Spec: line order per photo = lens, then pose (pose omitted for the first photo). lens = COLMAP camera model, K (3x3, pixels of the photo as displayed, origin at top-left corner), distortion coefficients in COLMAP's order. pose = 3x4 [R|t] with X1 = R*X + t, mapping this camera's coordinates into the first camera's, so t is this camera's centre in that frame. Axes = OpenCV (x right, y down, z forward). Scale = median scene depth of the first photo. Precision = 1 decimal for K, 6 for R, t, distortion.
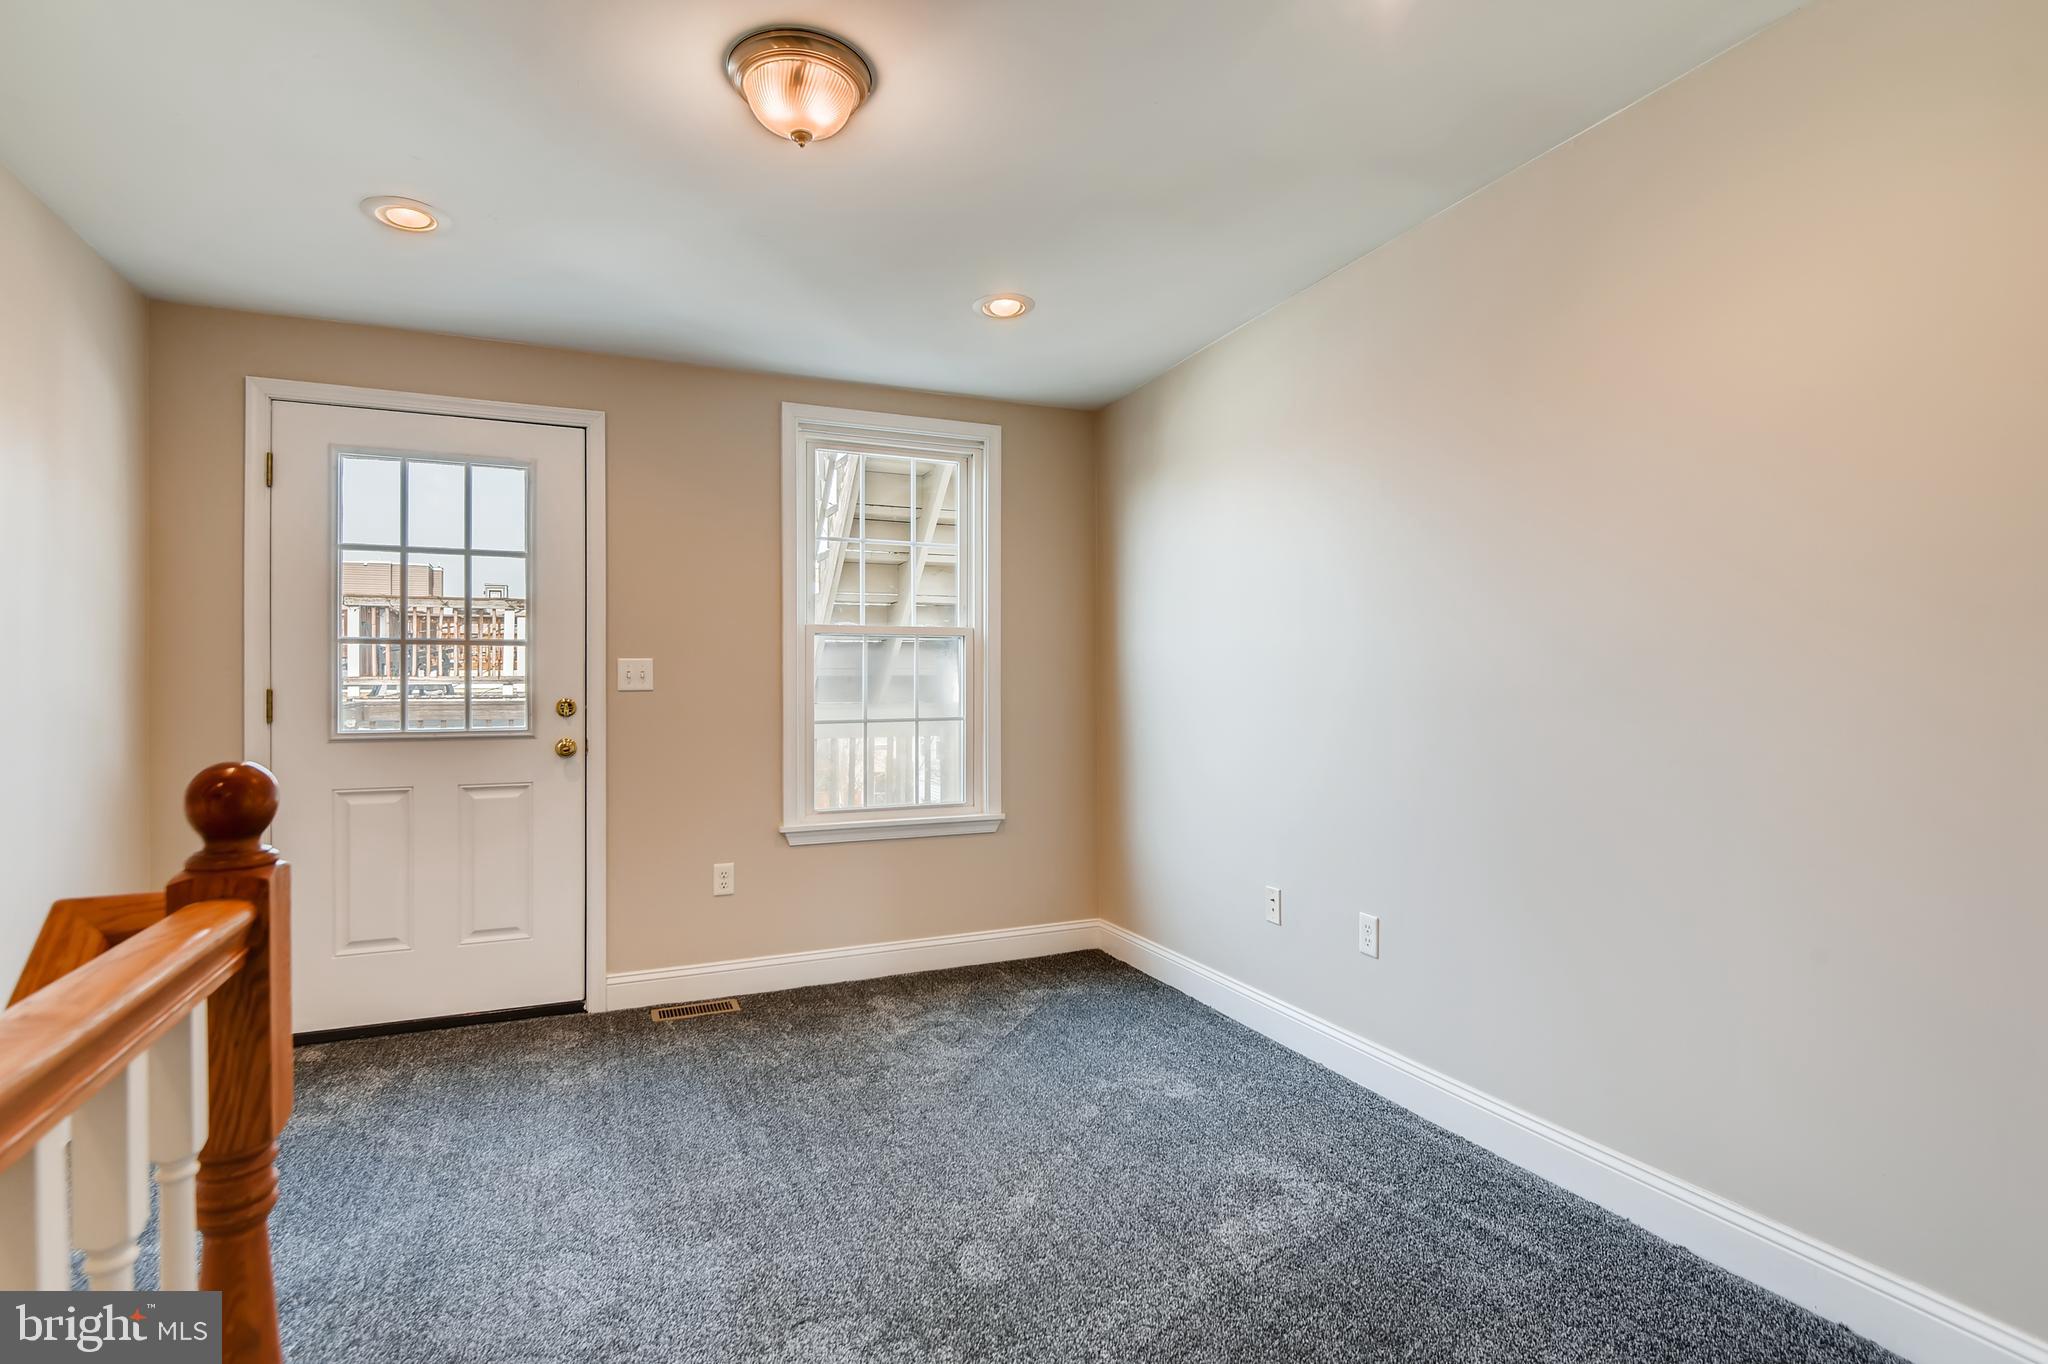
lens RADIAL K [[1032.9, 0, 1024.5], [0, 1032.9, 681.5], [0, 0, 1]] dist [0.015892, -0.012881]
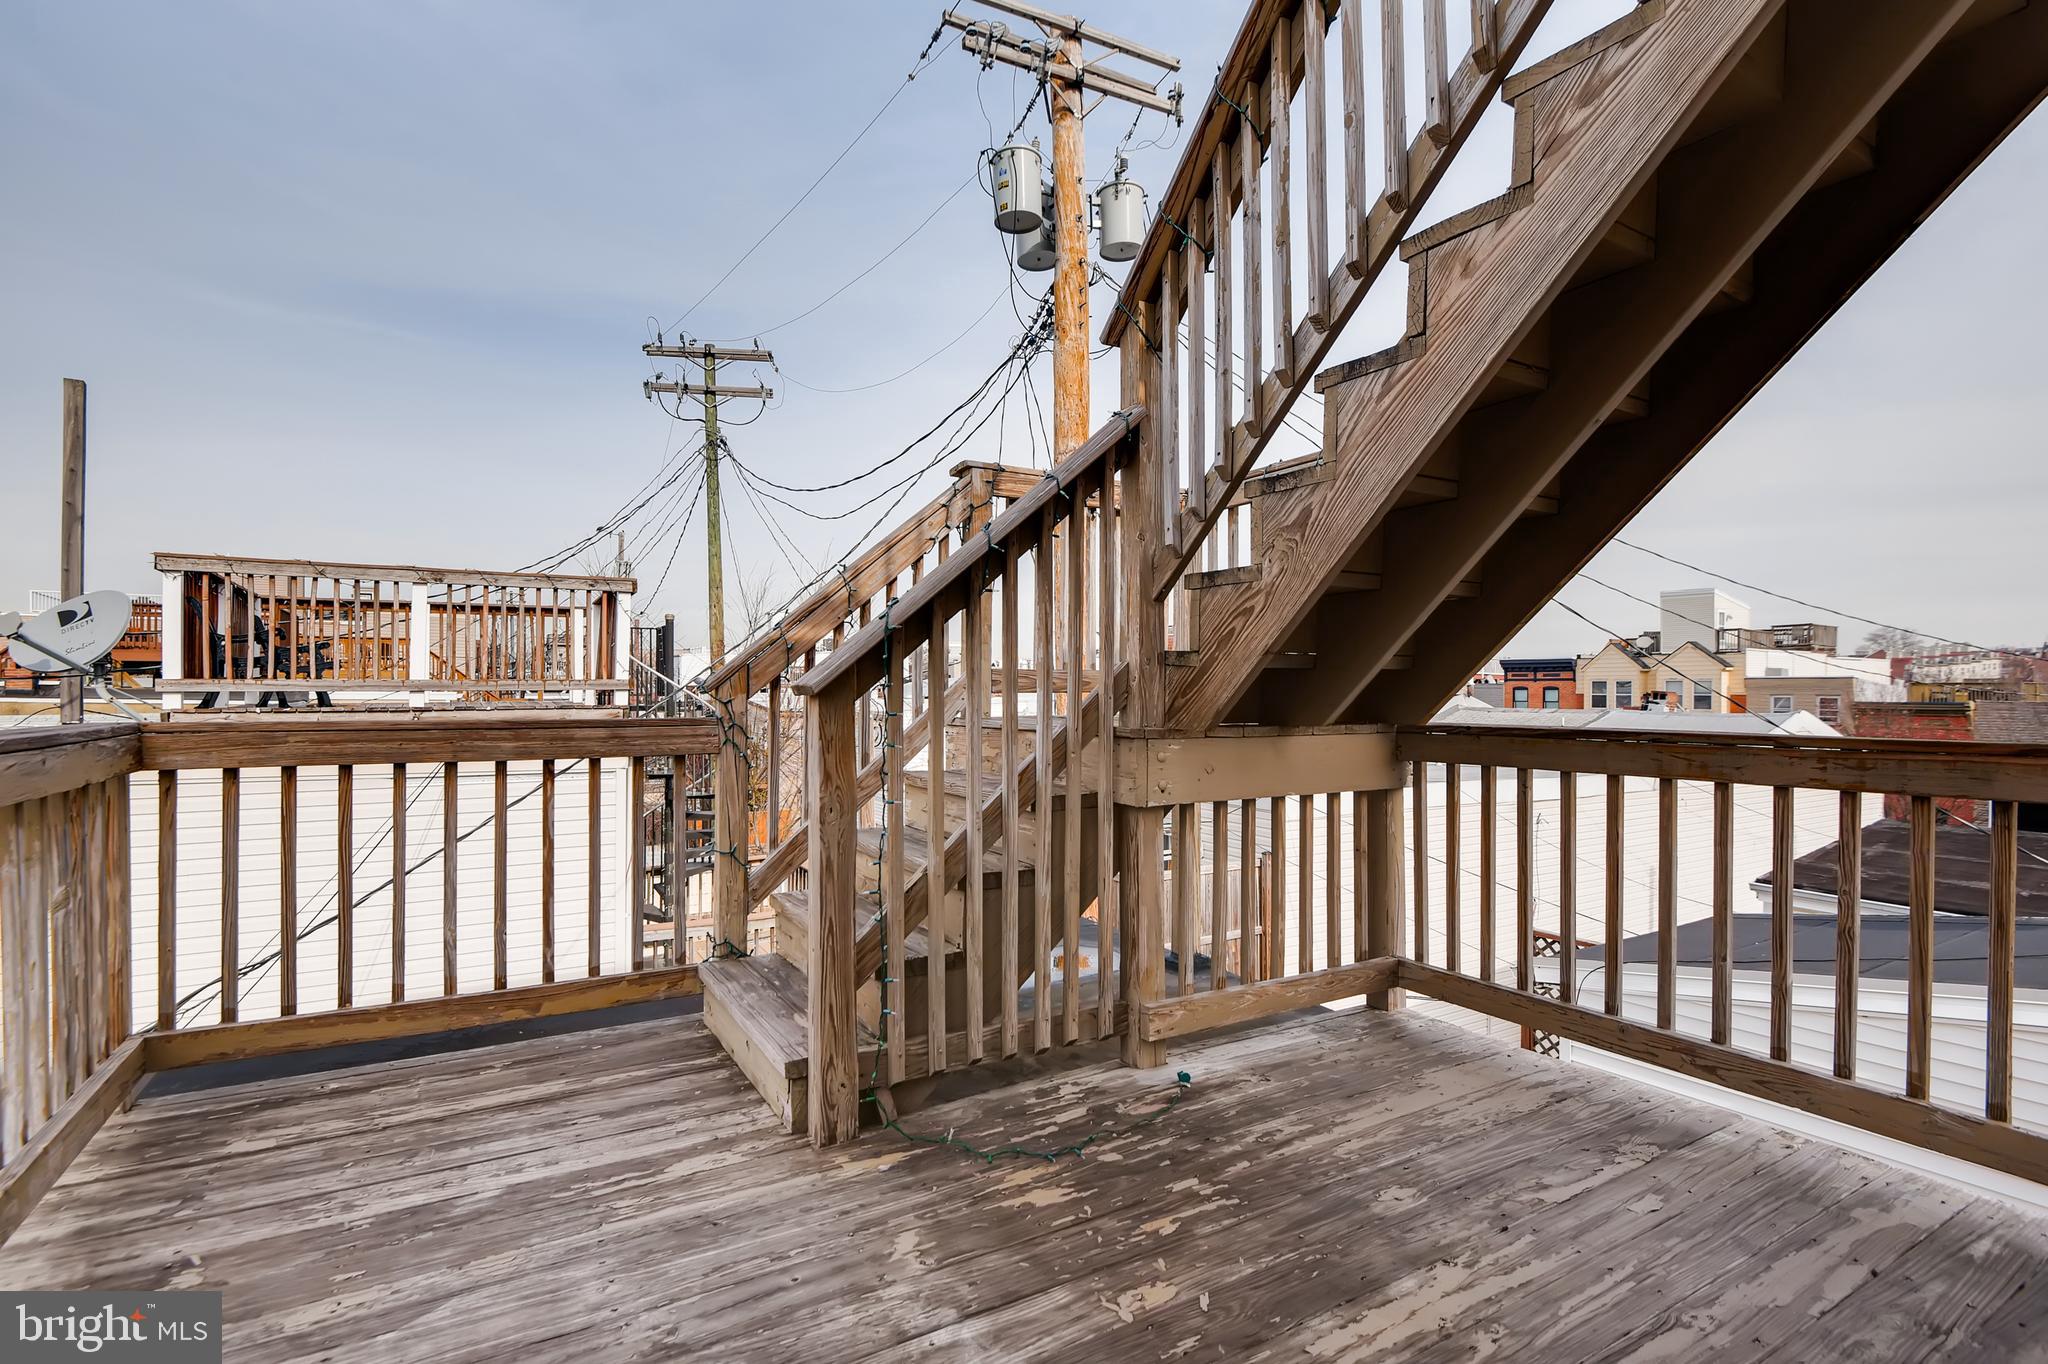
lens RADIAL K [[993.9, 0, 1024.3], [0, 993.9, 688.0], [0, 0, 1]] dist [0.001194, 0.000051]
pose [[0.993838, 0.002001, 0.110824, -0.173054], [-0.001857, 0.999997, -0.001406, 0.000882], [-0.110827, 0.001191, 0.993839, 0.302223]]
